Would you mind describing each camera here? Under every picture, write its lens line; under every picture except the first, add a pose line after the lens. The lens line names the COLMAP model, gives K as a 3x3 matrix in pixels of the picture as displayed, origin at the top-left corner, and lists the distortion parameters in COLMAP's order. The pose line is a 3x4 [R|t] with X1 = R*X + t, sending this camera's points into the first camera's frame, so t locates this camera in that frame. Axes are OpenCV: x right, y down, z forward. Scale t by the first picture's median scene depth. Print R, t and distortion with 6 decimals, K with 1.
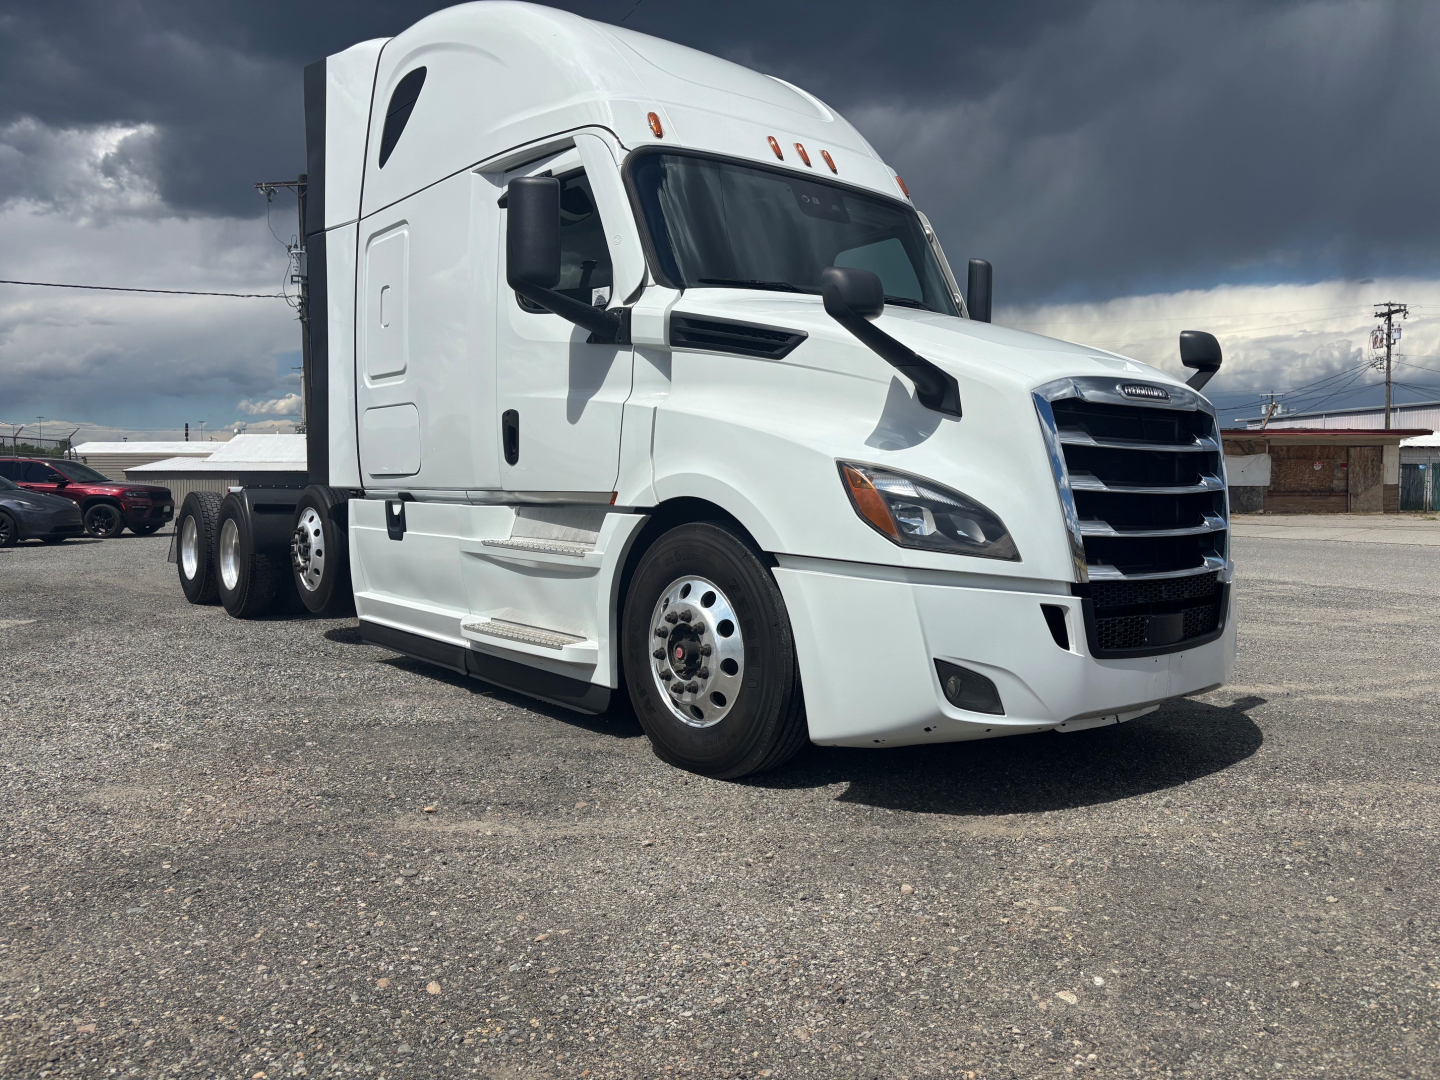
lens RADIAL K [[1089.3, 0, 723.6], [0, 1089.3, 550.2], [0, 0, 1]] dist [0.043801, 0.004303]
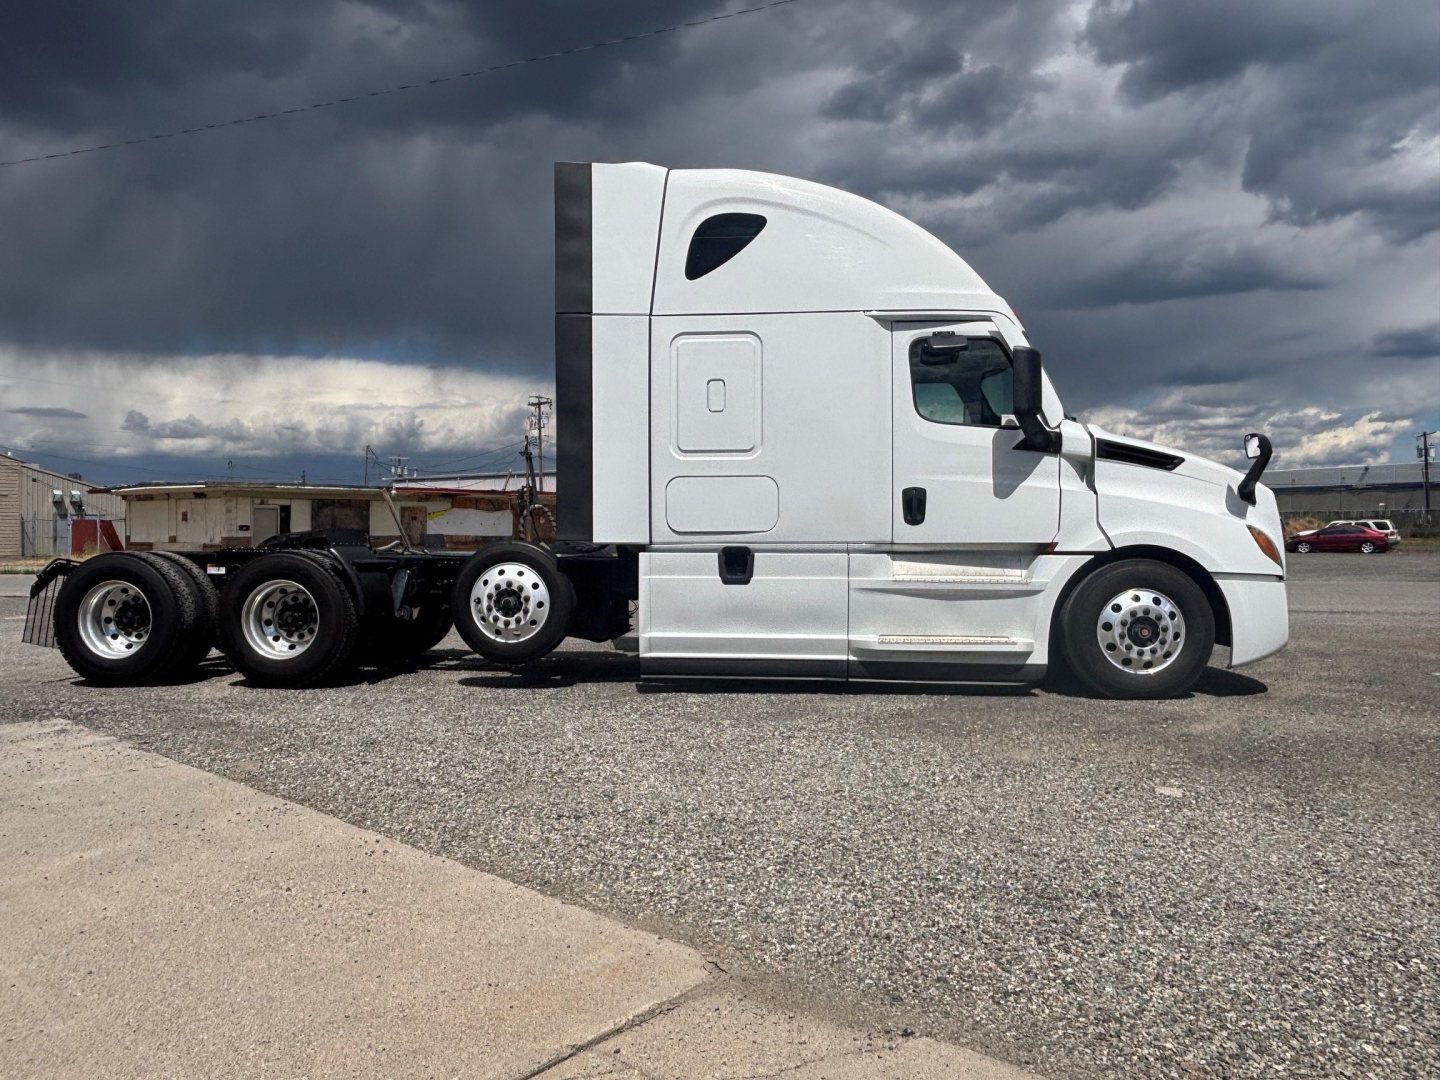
lens RADIAL K [[1027.0, 0, 705.2], [0, 1027.0, 541.8], [0, 0, 1]] dist [-0.000387, -0.015617]
pose [[0.708089, -0.009947, 0.706053, -1.344457], [0.047164, 0.998334, -0.033235, -0.024602], [-0.704546, 0.056834, 0.707378, 0.243678]]
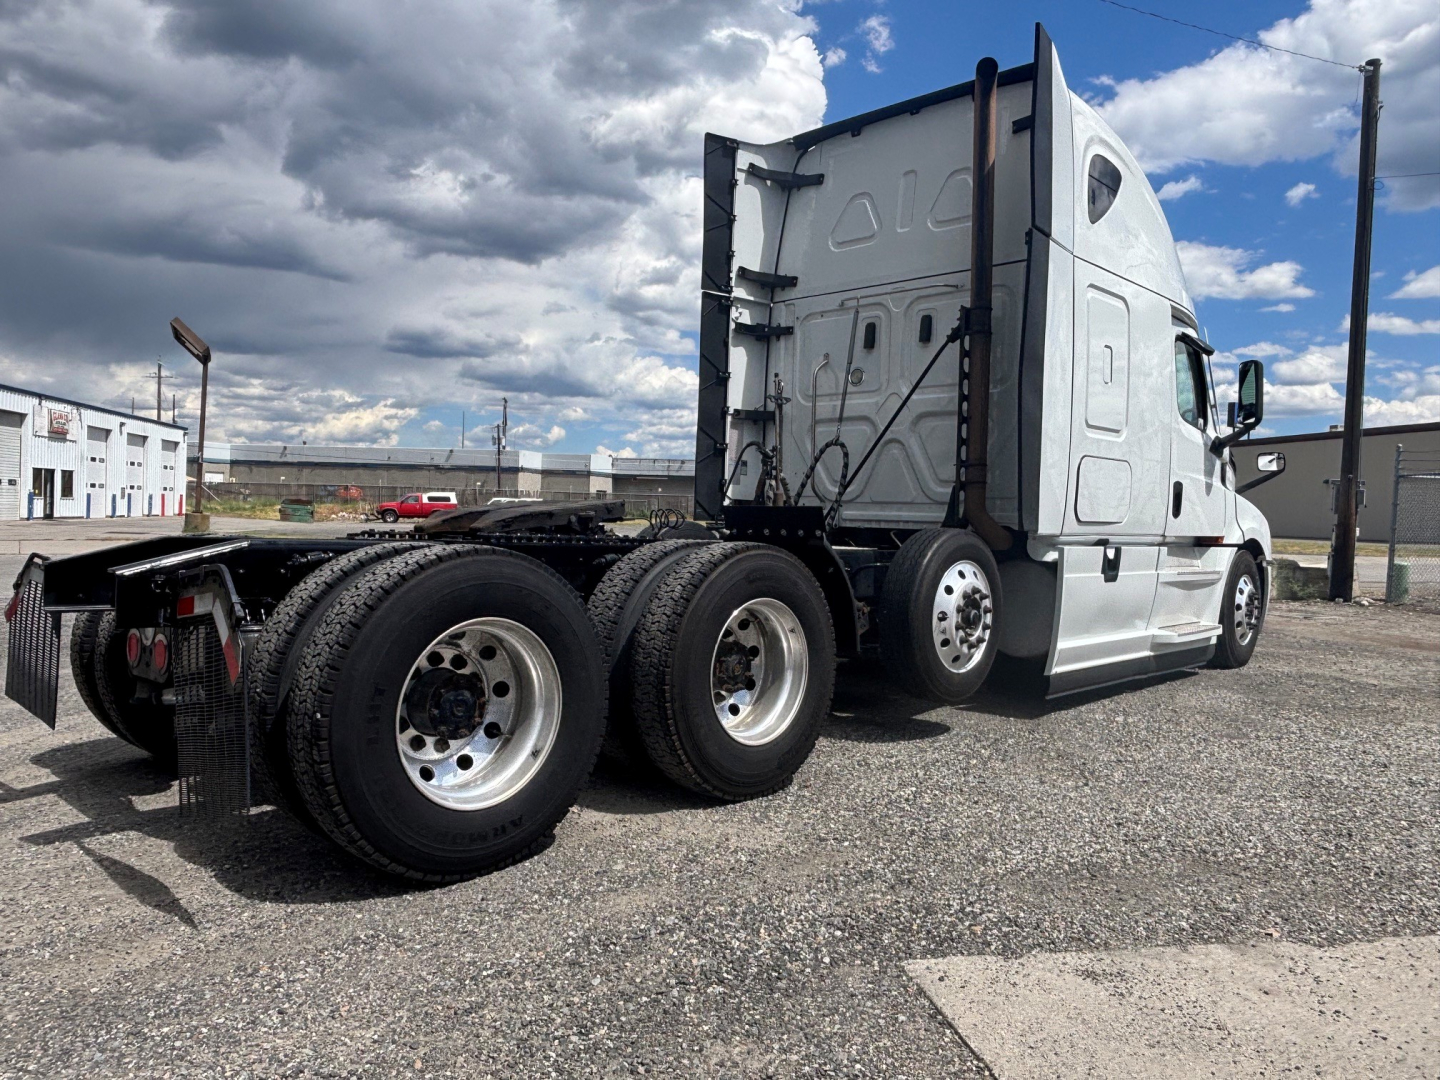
lens RADIAL K [[1027.0, 0, 716.5], [0, 1027.0, 498.5], [0, 0, 1]] dist [-0.000387, -0.015617]
pose [[-0.115965, 0.009627, 0.993207, -1.501330], [0.030781, 0.999508, -0.006094, -0.116002], [-0.992776, 0.029865, -0.116205, 1.781811]]
